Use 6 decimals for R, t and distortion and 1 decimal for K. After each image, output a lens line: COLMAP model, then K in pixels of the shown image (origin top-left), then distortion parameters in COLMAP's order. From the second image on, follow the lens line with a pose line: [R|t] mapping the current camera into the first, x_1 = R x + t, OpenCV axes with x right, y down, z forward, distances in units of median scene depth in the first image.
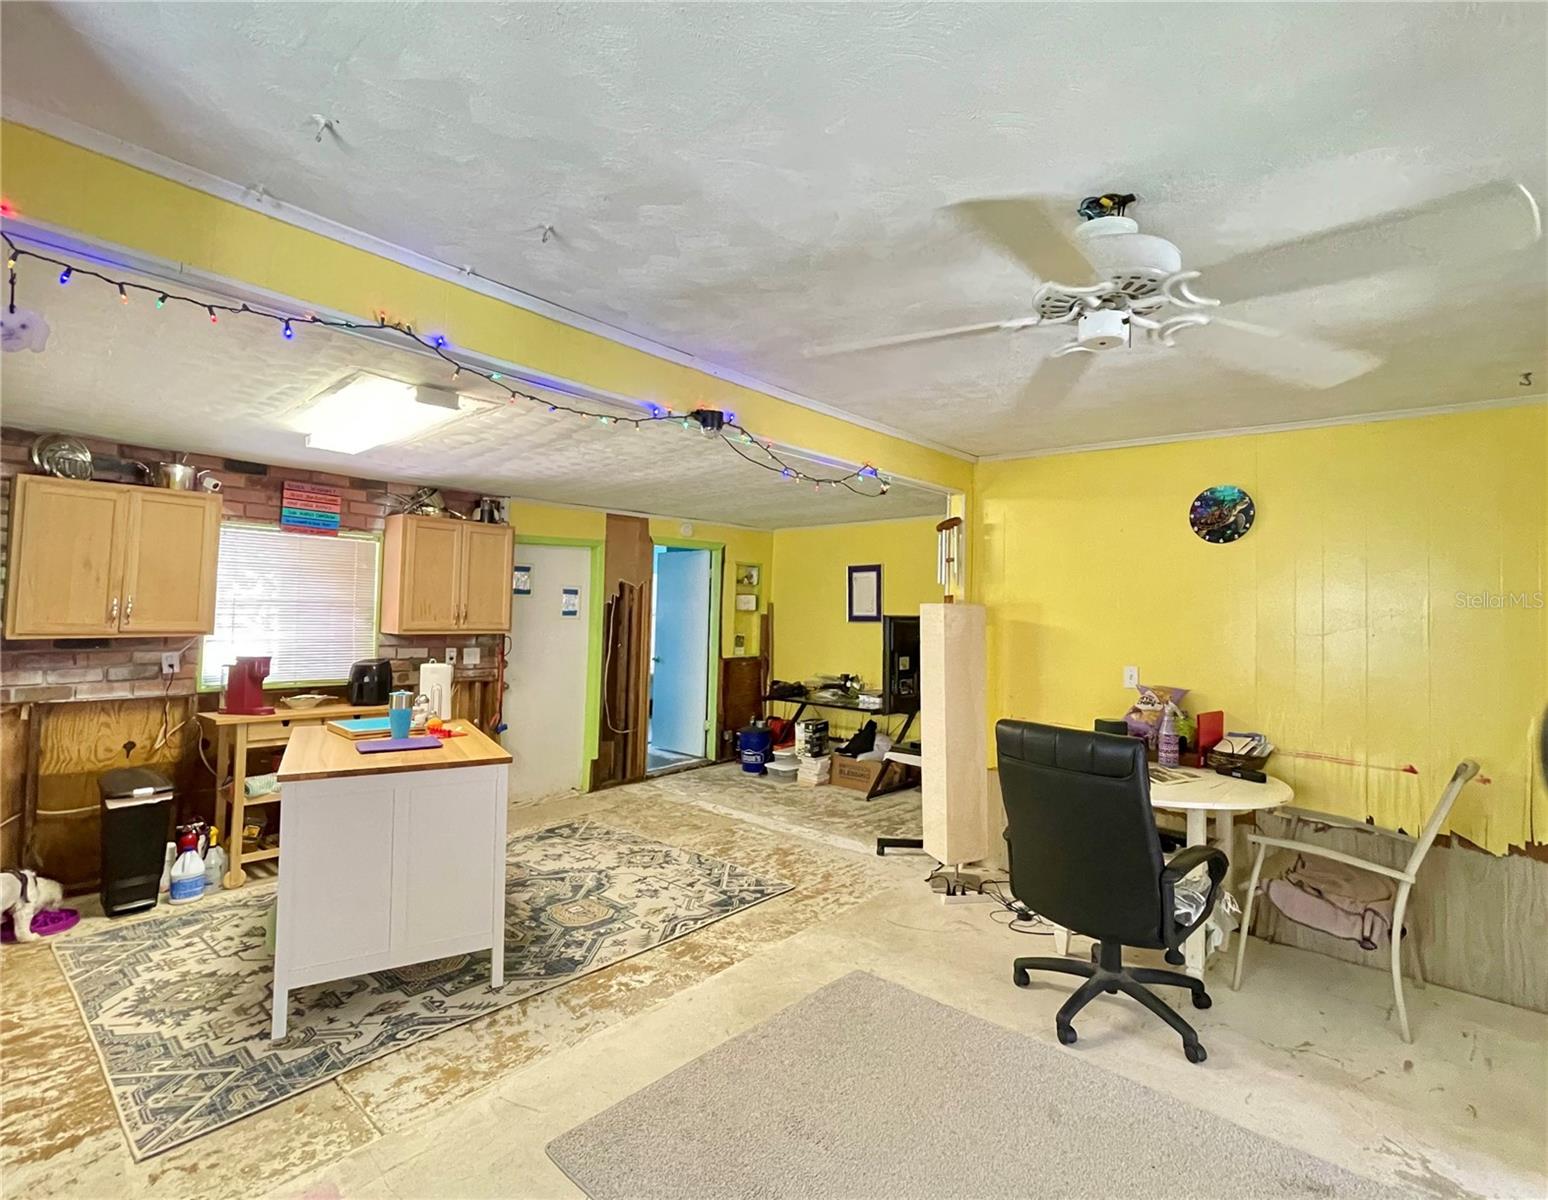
lens RADIAL K [[734.9, 0, 774.4], [0, 734.9, 619.8], [0, 0, 1]] dist [-0.002615, -0.000381]
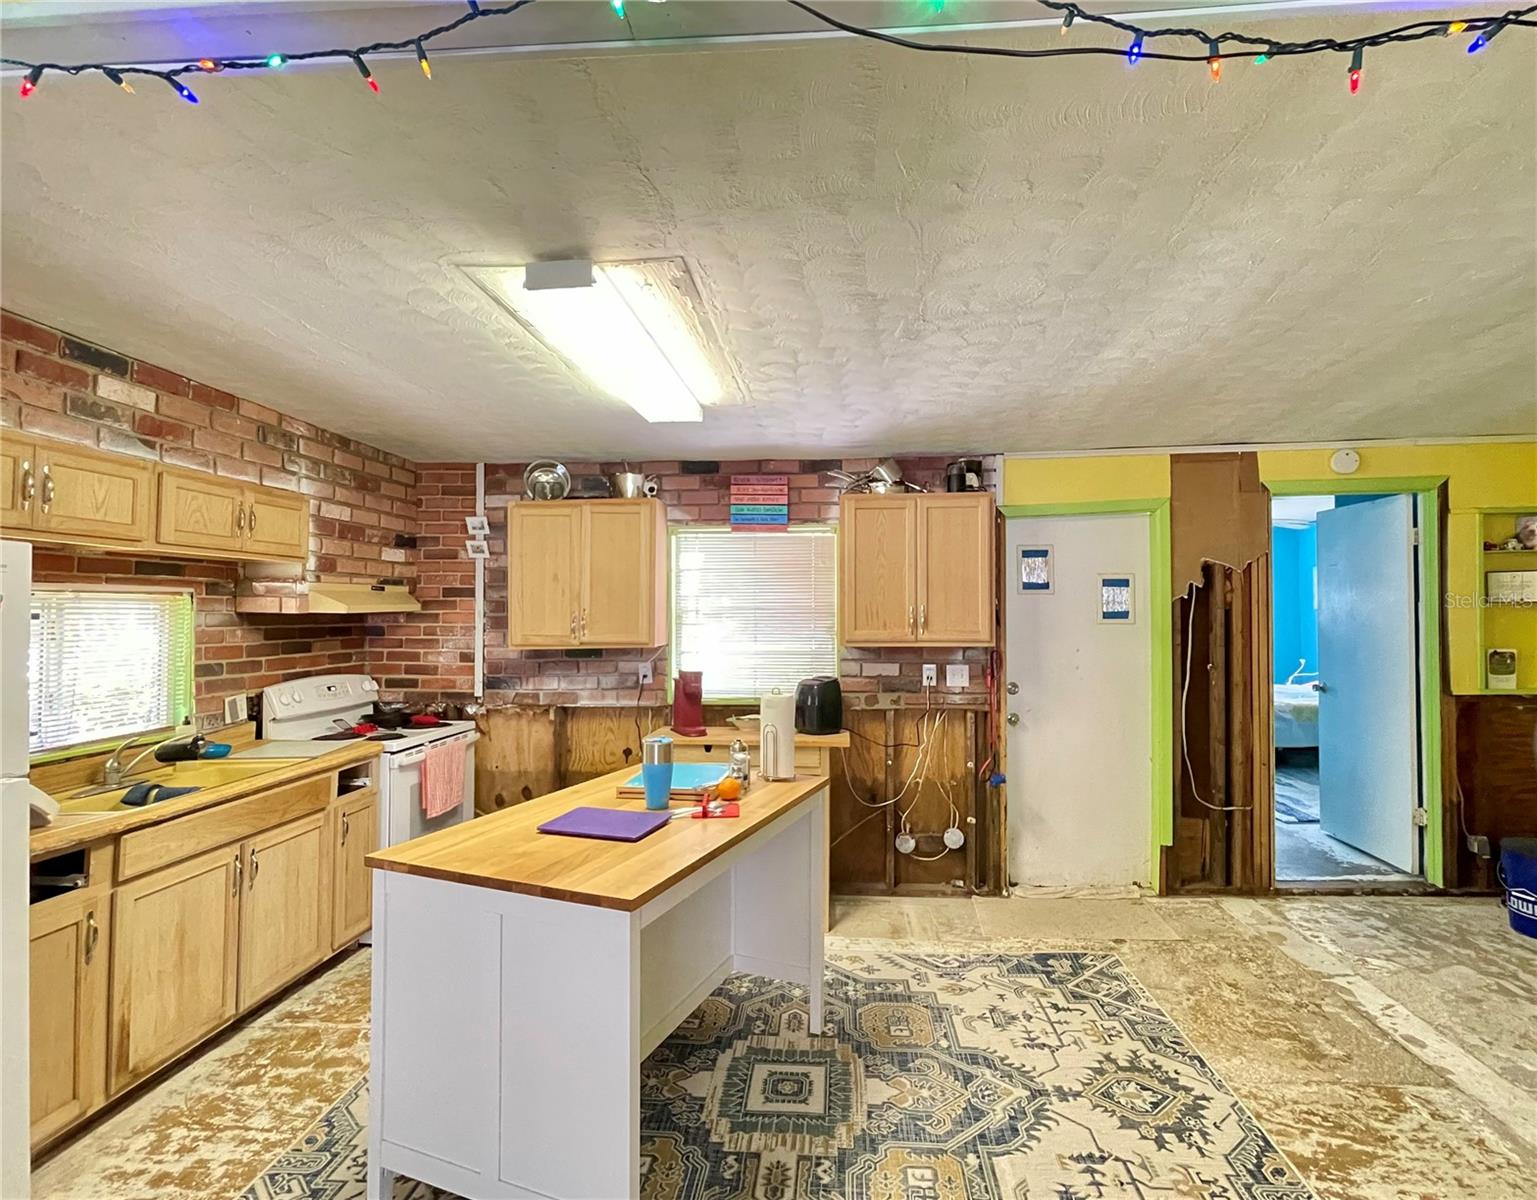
lens RADIAL K [[753.3, 0, 768.5], [0, 753.3, 600.0], [0, 0, 1]] dist [-0.000972, 0.000606]
pose [[0.620707, -0.034392, -0.783288, 0.077523], [0.011186, 0.999324, -0.035013, -0.003137], [0.783962, 0.012971, 0.620673, 0.439202]]
